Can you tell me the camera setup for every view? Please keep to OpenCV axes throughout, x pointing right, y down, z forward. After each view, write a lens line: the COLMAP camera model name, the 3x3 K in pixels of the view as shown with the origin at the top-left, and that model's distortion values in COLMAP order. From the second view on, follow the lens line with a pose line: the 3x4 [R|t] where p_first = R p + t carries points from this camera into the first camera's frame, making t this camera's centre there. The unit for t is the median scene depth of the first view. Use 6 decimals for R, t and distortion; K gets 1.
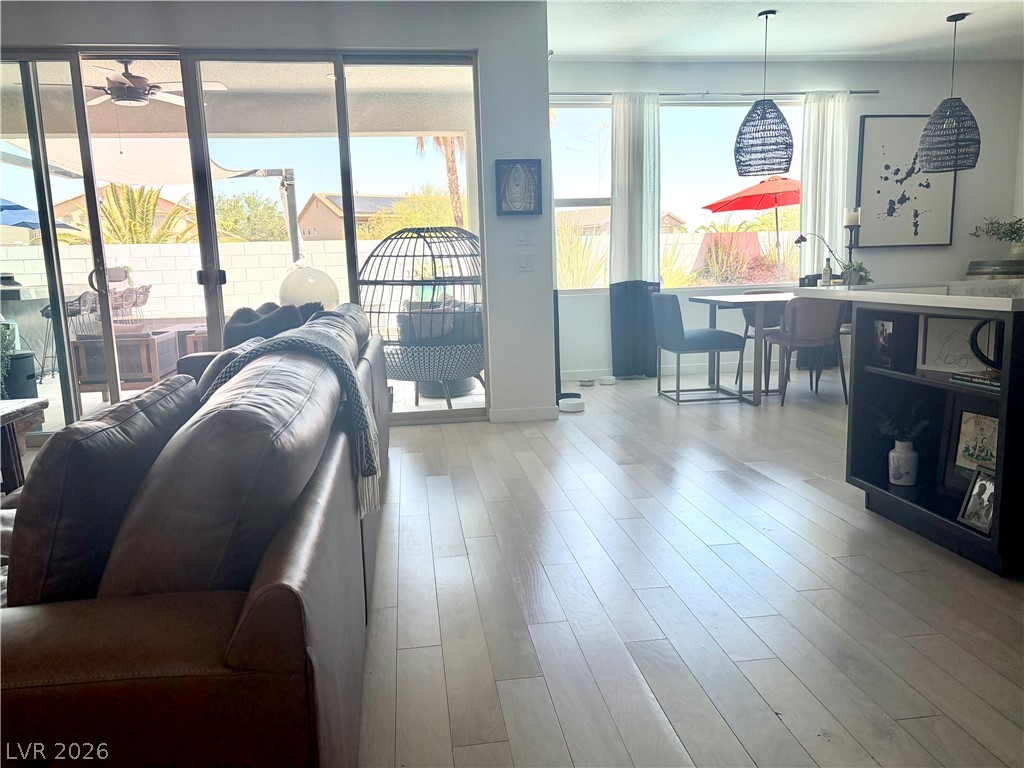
lens RADIAL K [[782.1, 0, 512.0], [0, 782.1, 384.0], [0, 0, 1]] dist [0.002510, 0.001225]
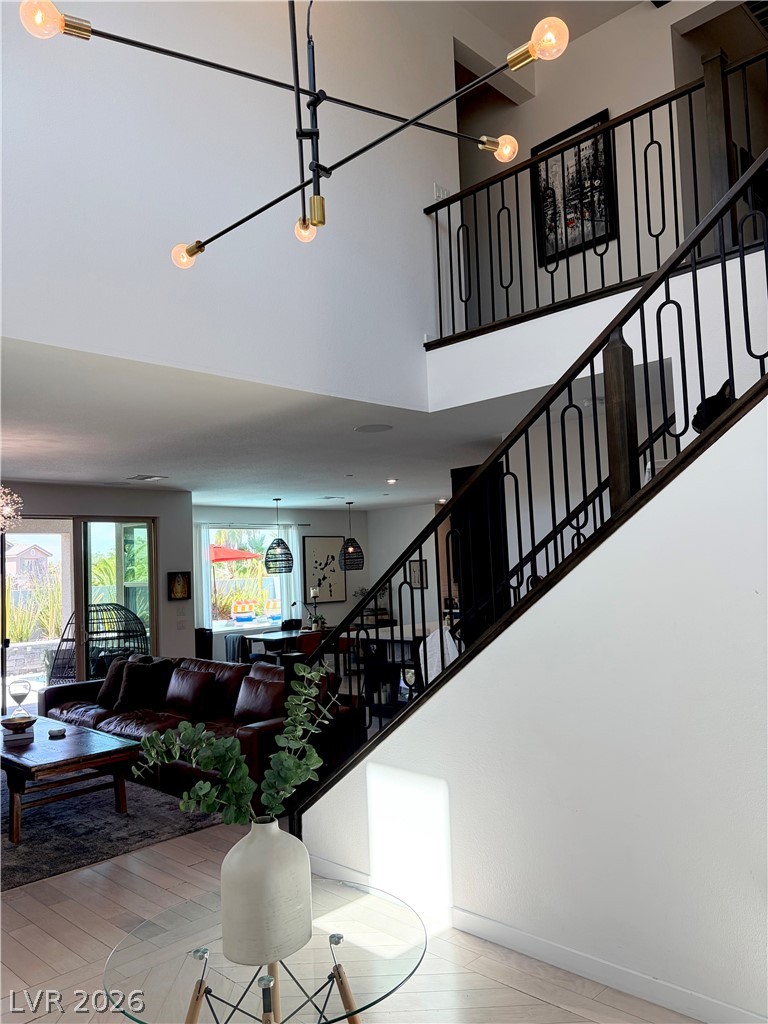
lens RADIAL K [[773.1, 0, 384.0], [0, 773.1, 512.0], [0, 0, 1]] dist [0.001457, 0.000458]
pose [[0.788557, 0.039814, 0.613672, -0.619603], [0.110352, 0.972543, -0.204897, 0.013752], [-0.604980, 0.229293, 0.762512, -0.641577]]
